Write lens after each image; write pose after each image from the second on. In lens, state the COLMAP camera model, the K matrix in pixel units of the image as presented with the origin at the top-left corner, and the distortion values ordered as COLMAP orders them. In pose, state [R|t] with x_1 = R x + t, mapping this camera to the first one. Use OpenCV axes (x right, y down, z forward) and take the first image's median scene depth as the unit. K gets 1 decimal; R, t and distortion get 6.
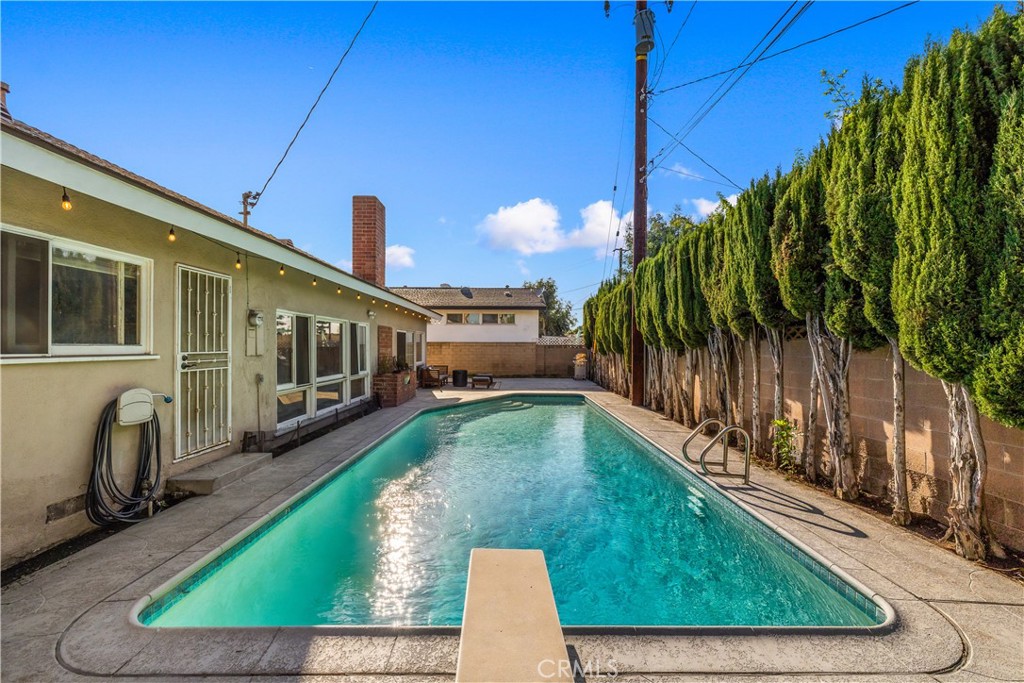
lens RADIAL K [[437.5, 0, 512.0], [0, 437.5, 341.5], [0, 0, 1]] dist [0.002564, 0.000083]
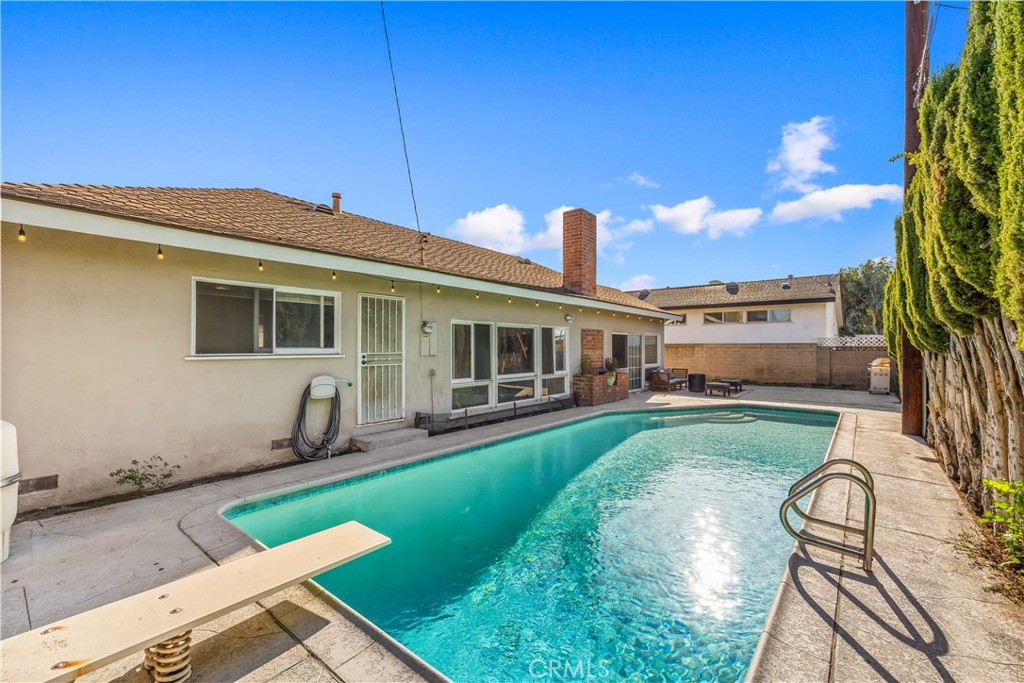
lens RADIAL K [[427.5, 0, 515.4], [0, 427.5, 344.8], [0, 0, 1]] dist [0.001681, 0.000153]
pose [[0.770388, -0.007014, -0.637536, 0.483878], [0.008647, 0.999962, -0.000551, 0.002183], [0.637516, -0.005088, 0.770420, 0.192736]]
